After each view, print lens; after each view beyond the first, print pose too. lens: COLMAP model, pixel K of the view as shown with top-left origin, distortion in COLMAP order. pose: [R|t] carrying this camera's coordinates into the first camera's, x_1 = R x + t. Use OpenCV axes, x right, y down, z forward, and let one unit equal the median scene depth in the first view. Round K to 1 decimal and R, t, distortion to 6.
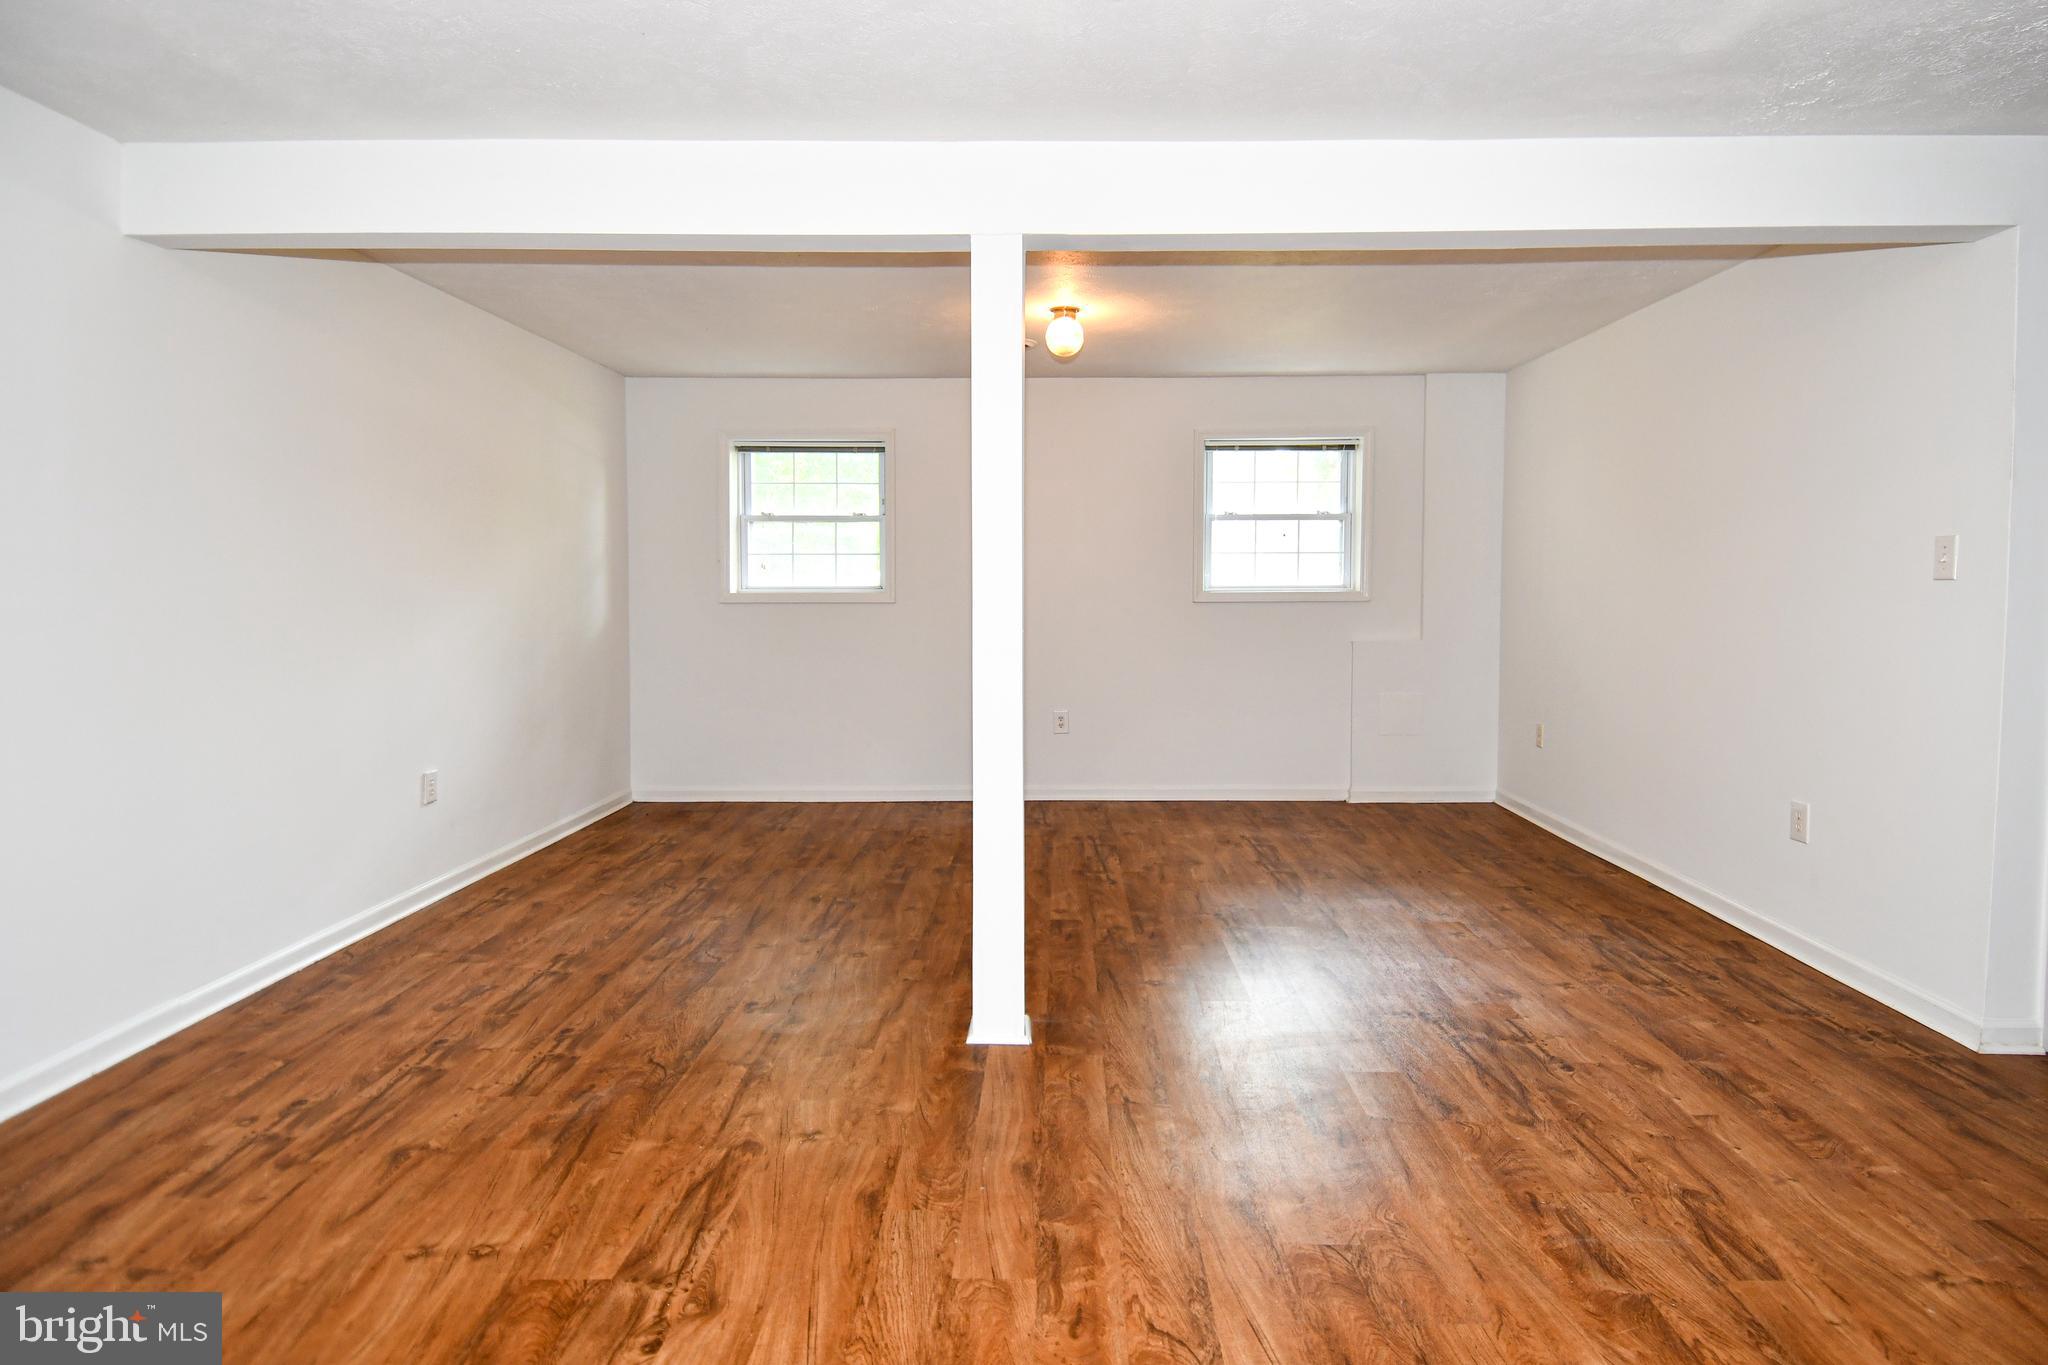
lens RADIAL K [[1083.4, 0, 1031.9], [0, 1083.4, 609.6], [0, 0, 1]] dist [0.051814, -0.051217]
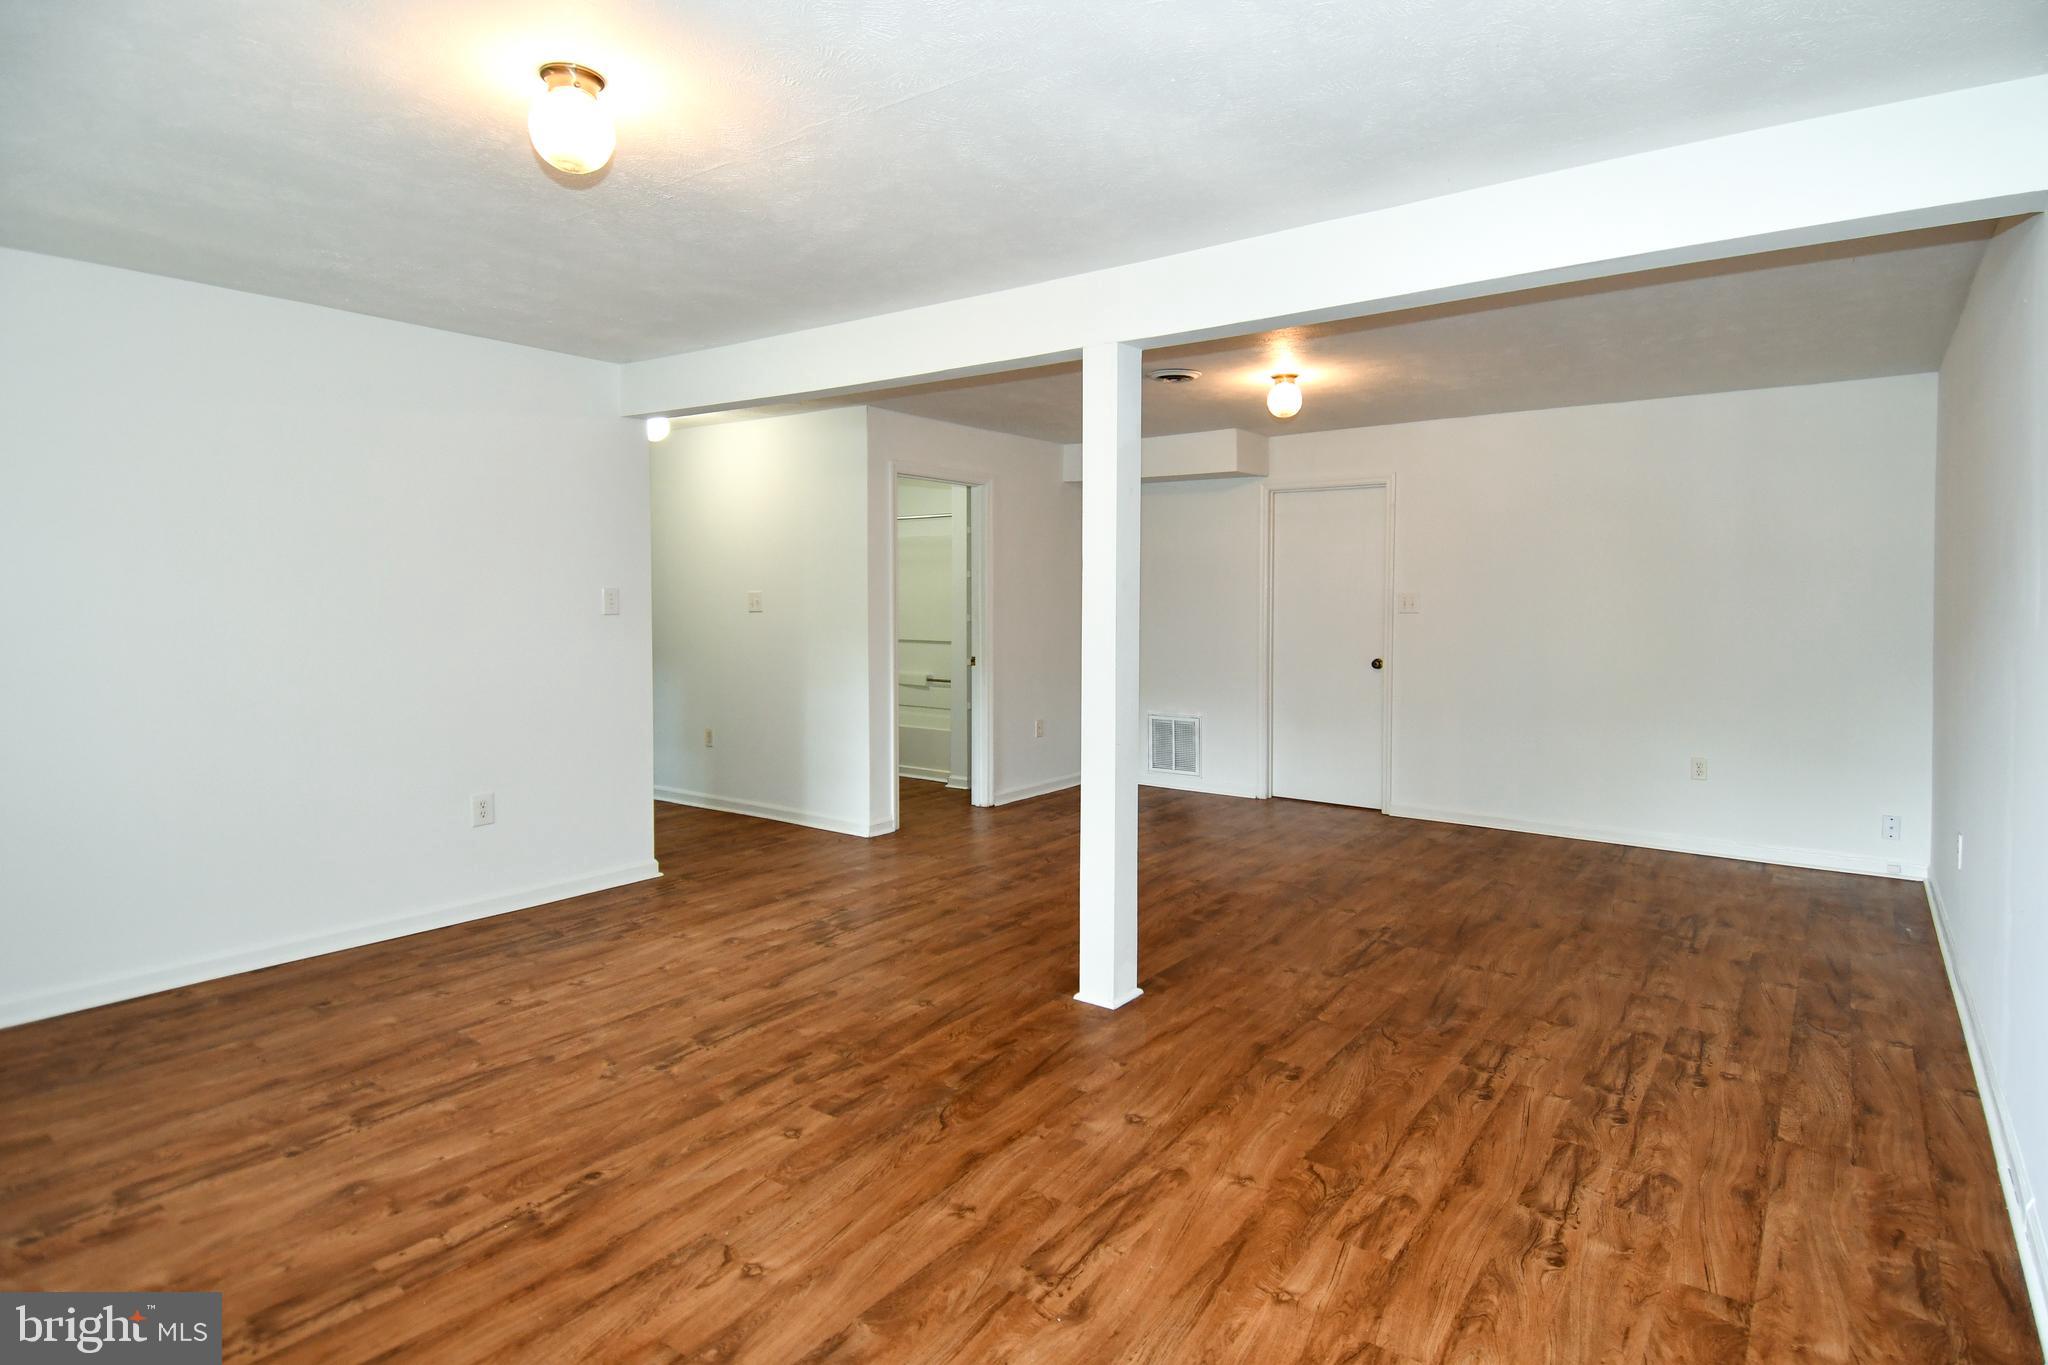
lens RADIAL K [[1083.4, 0, 1031.9], [0, 1083.4, 609.6], [0, 0, 1]] dist [0.051814, -0.051217]
pose [[-0.806985, -0.005325, 0.590547, -0.766762], [0.015832, 0.999405, 0.030645, -0.092004], [-0.590359, 0.034080, -0.806421, 2.287569]]
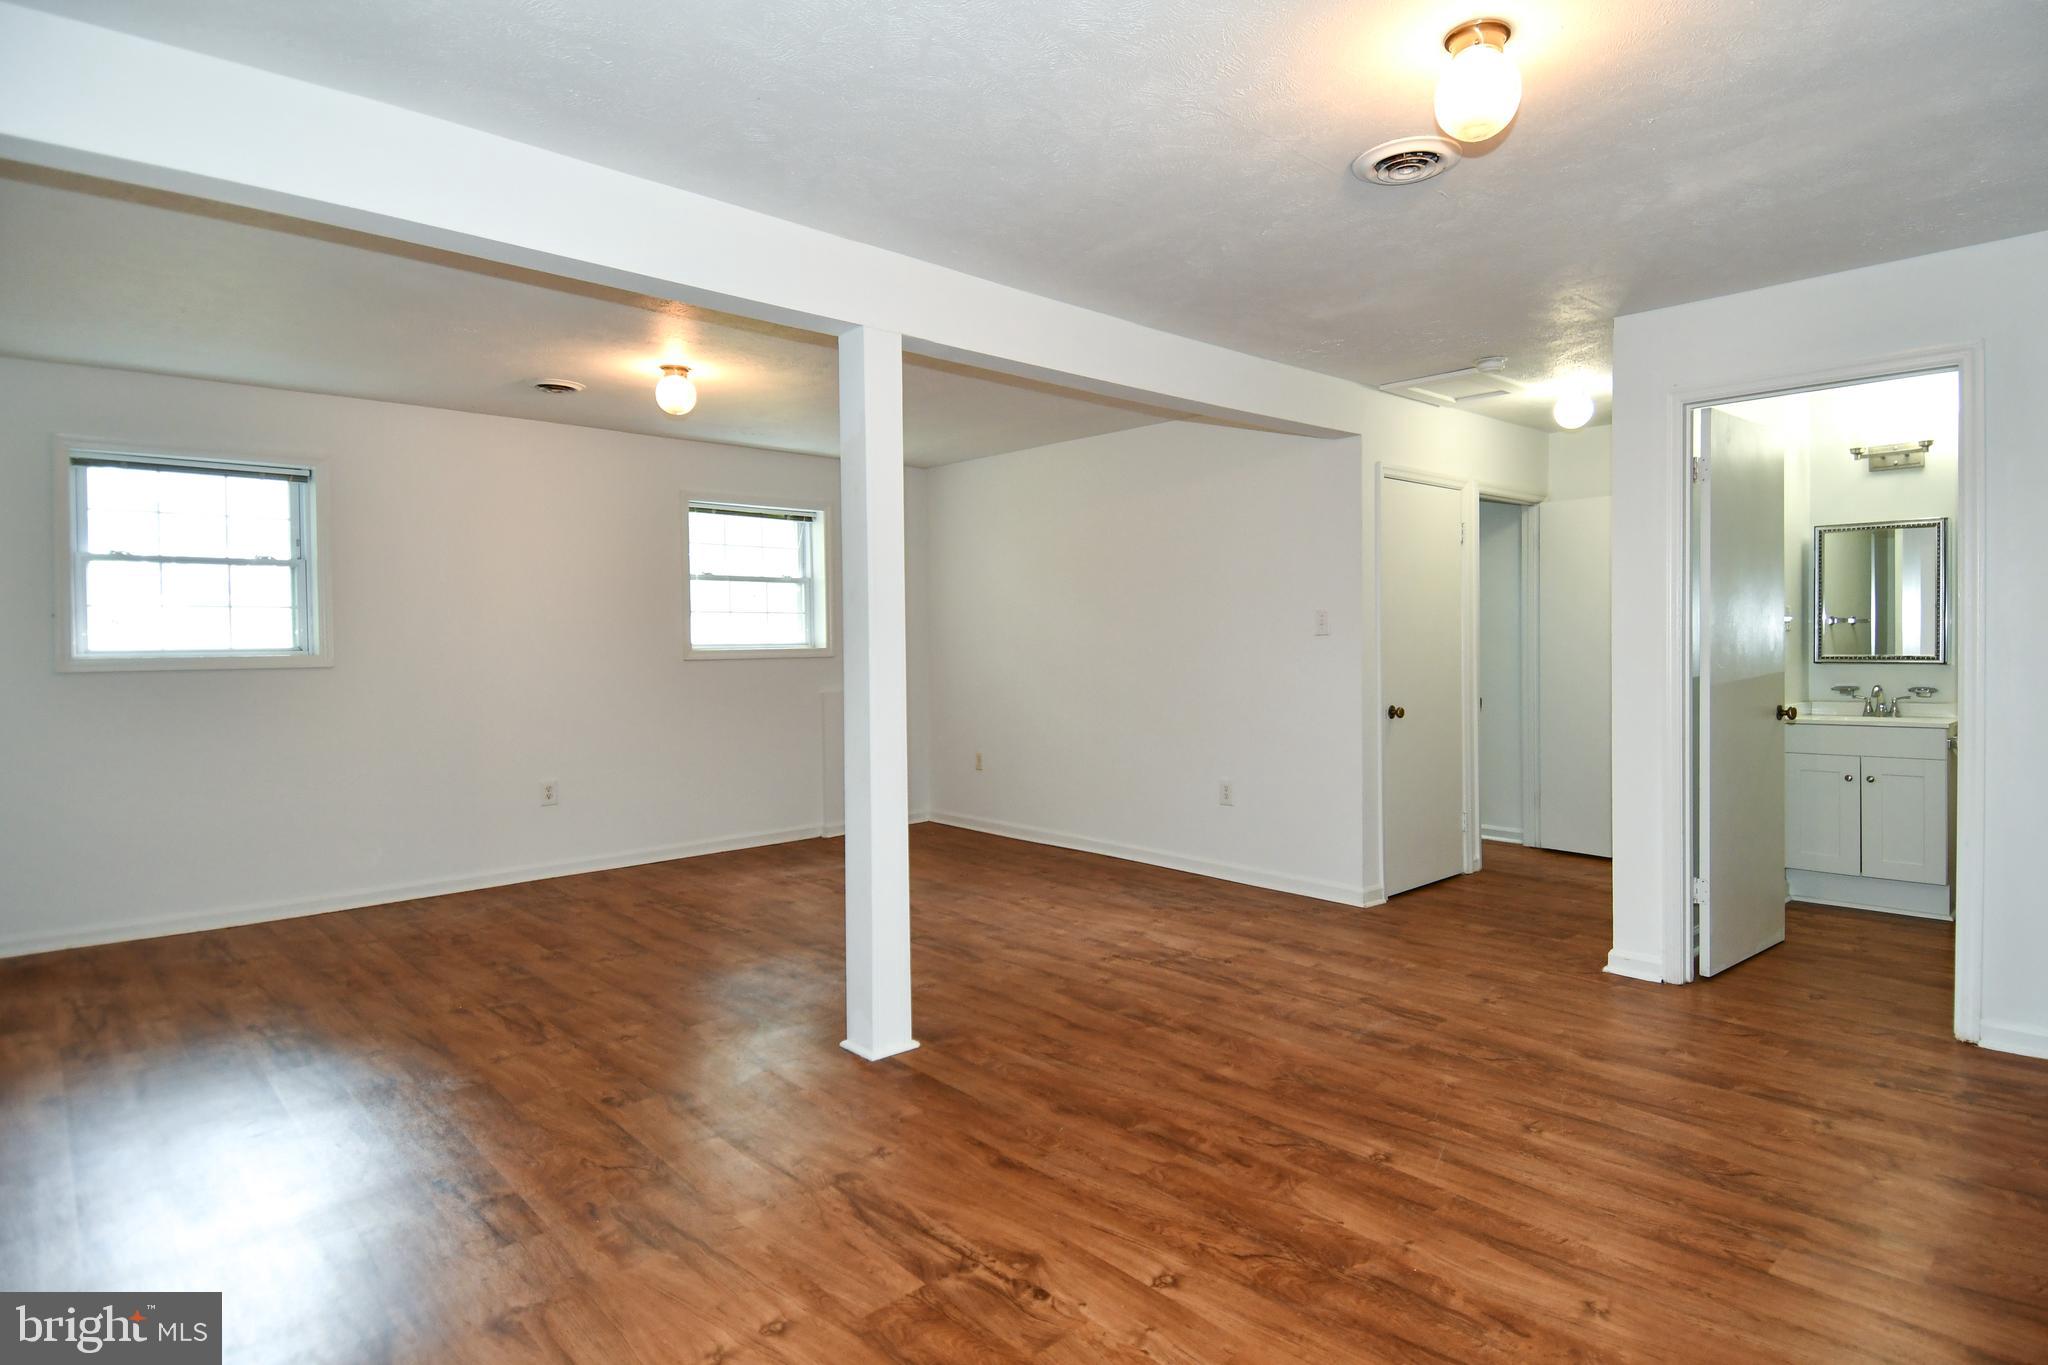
lens RADIAL K [[1083.4, 0, 1031.9], [0, 1083.4, 609.6], [0, 0, 1]] dist [0.051814, -0.051217]
pose [[0.730708, 0.014054, 0.682545, -0.763368], [0.024436, 0.998609, -0.046723, 0.004501], [-0.682252, 0.050820, 0.729348, 0.085261]]
